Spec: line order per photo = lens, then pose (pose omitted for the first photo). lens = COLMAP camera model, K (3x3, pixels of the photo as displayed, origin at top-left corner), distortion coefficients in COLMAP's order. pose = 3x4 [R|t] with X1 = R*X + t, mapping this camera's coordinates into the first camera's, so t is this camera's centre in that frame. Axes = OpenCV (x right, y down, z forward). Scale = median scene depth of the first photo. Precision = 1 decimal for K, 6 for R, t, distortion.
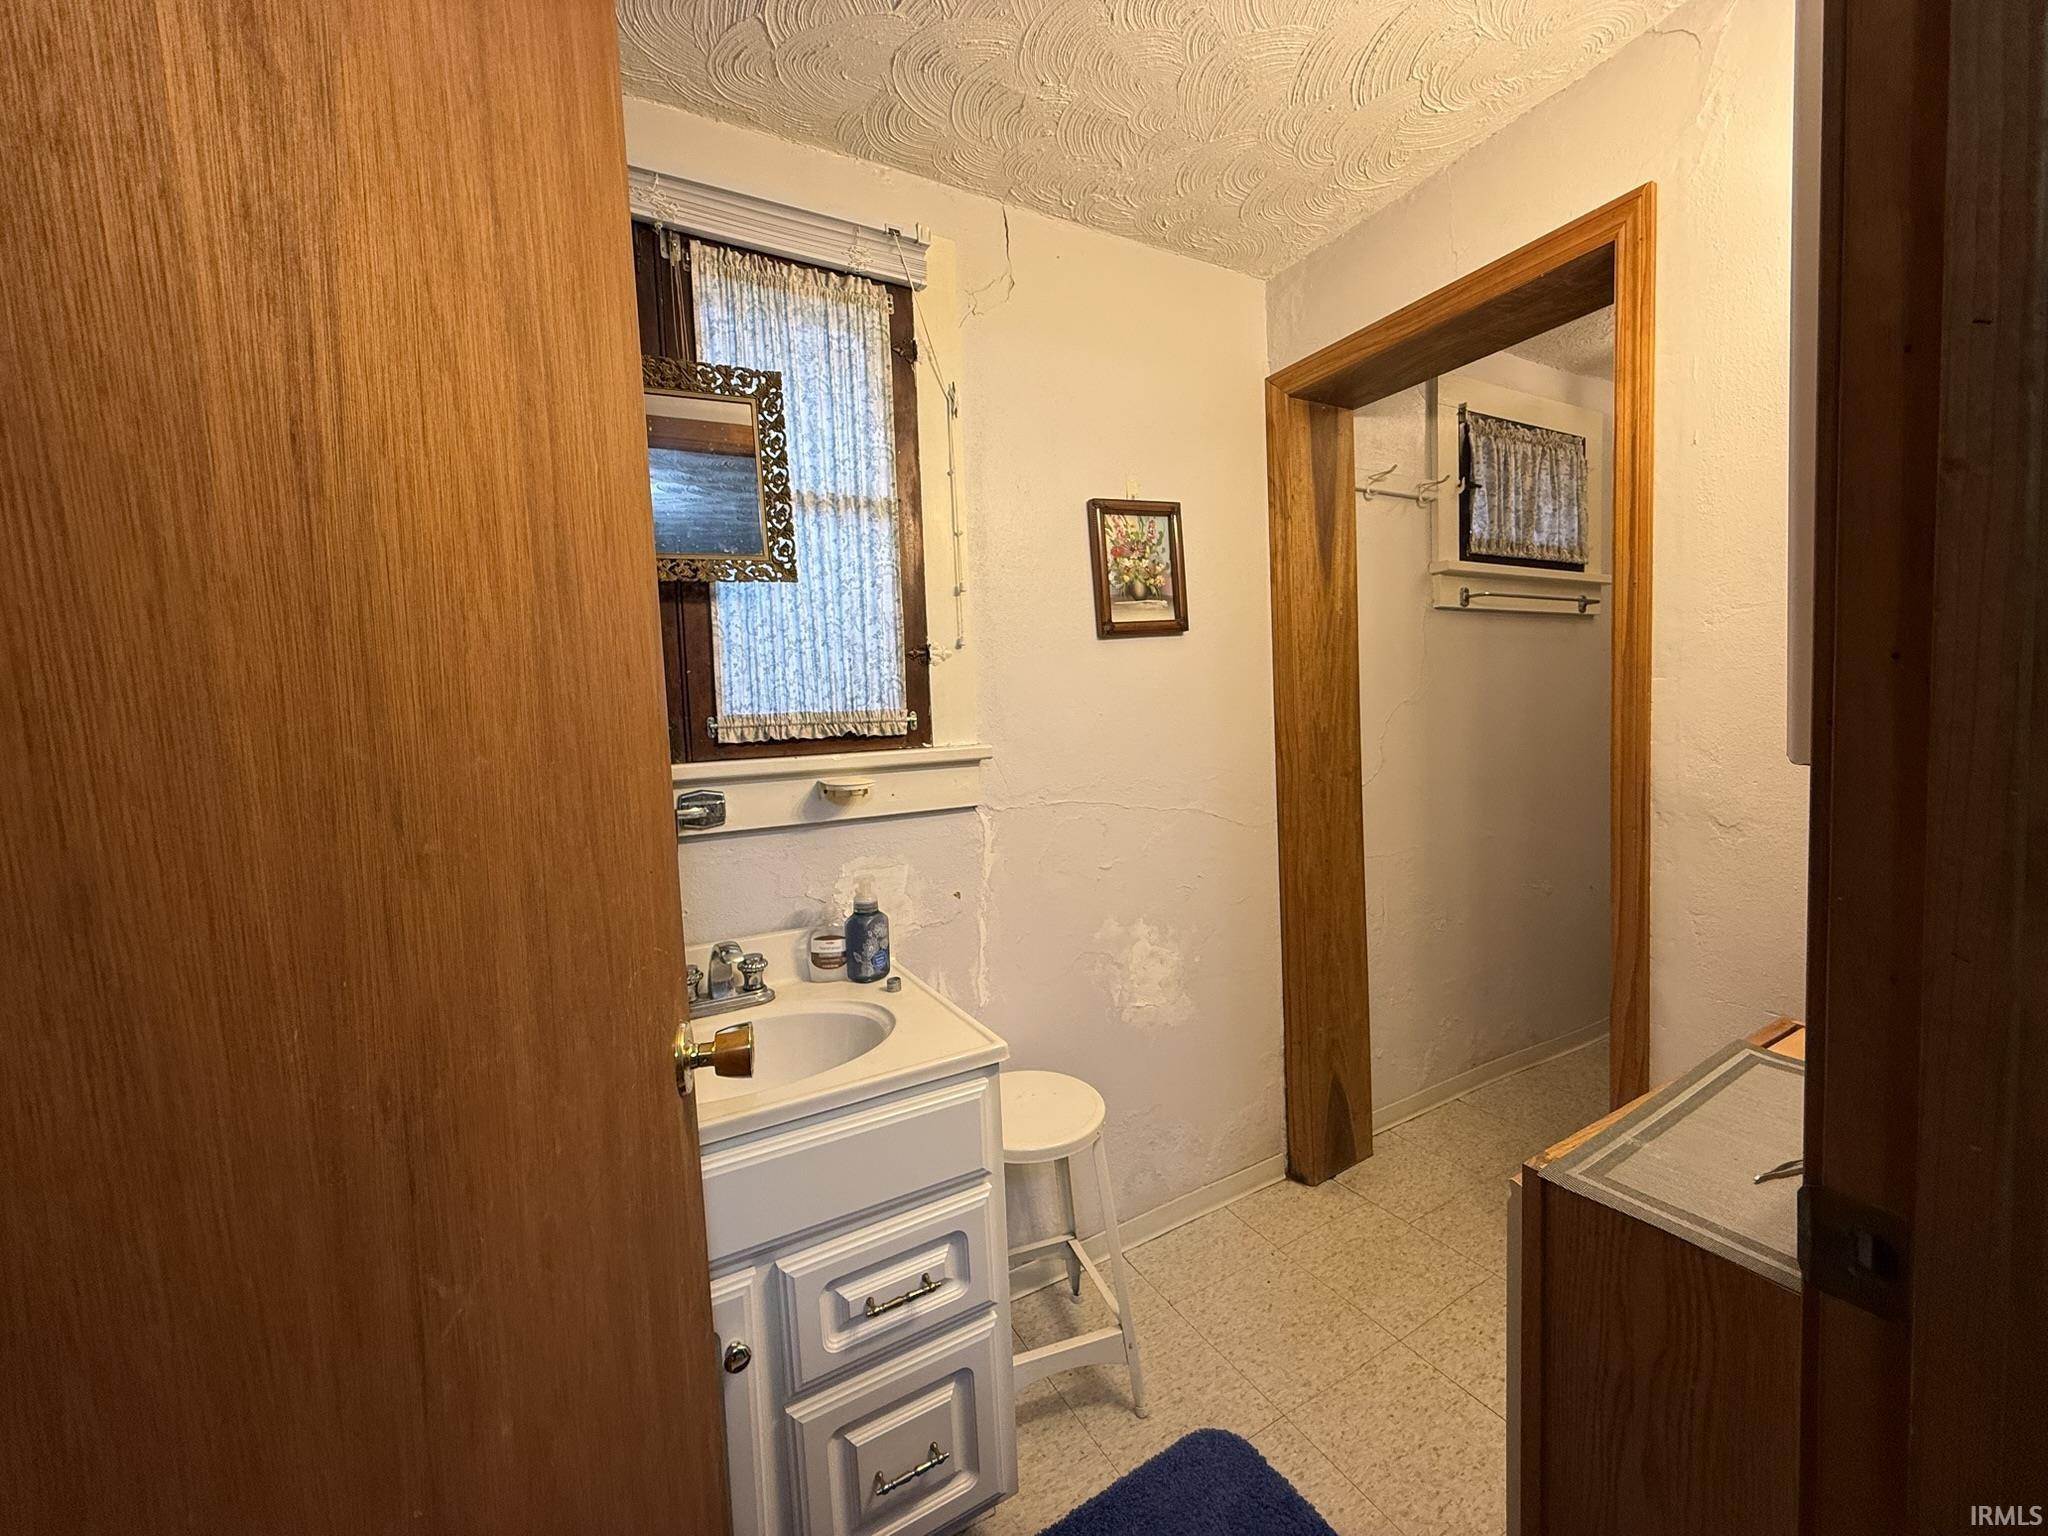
lens RADIAL K [[811.7, 0, 1021.3], [0, 811.7, 767.7], [0, 0, 1]] dist [-0.000258, -0.000333]
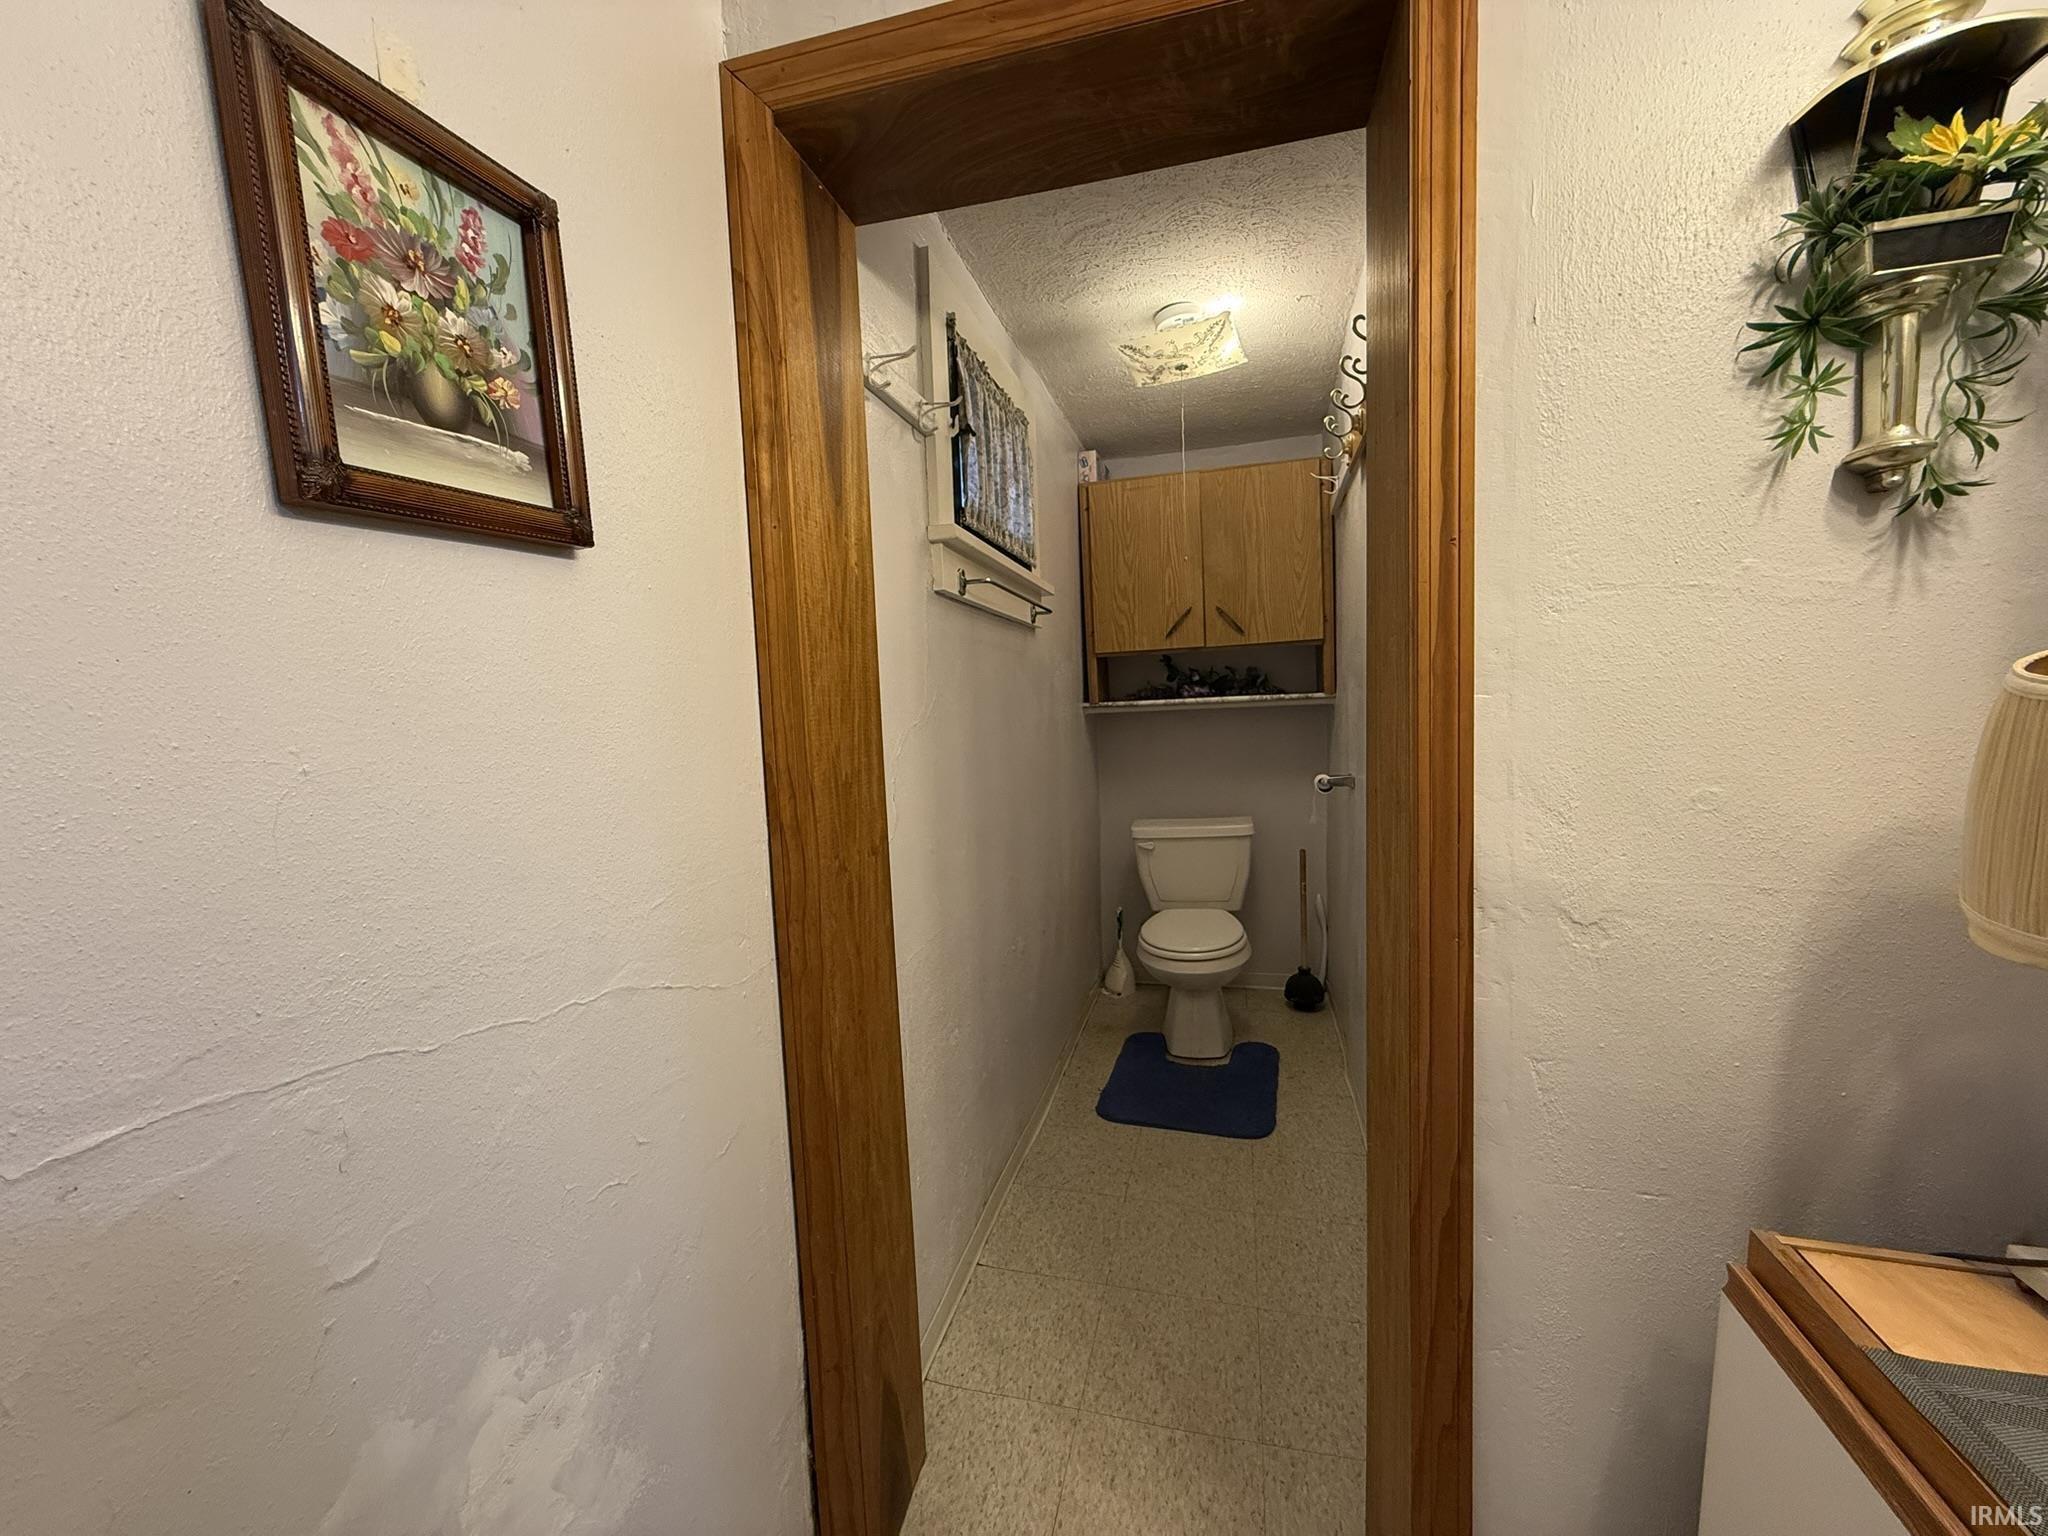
lens RADIAL K [[811.7, 0, 1021.3], [0, 811.7, 767.7], [0, 0, 1]] dist [-0.000258, -0.000333]
pose [[0.684106, -0.034713, 0.728556, 0.058929], [0.051645, 0.998665, -0.000911, -0.050958], [-0.727552, 0.038250, 0.684986, 0.588034]]
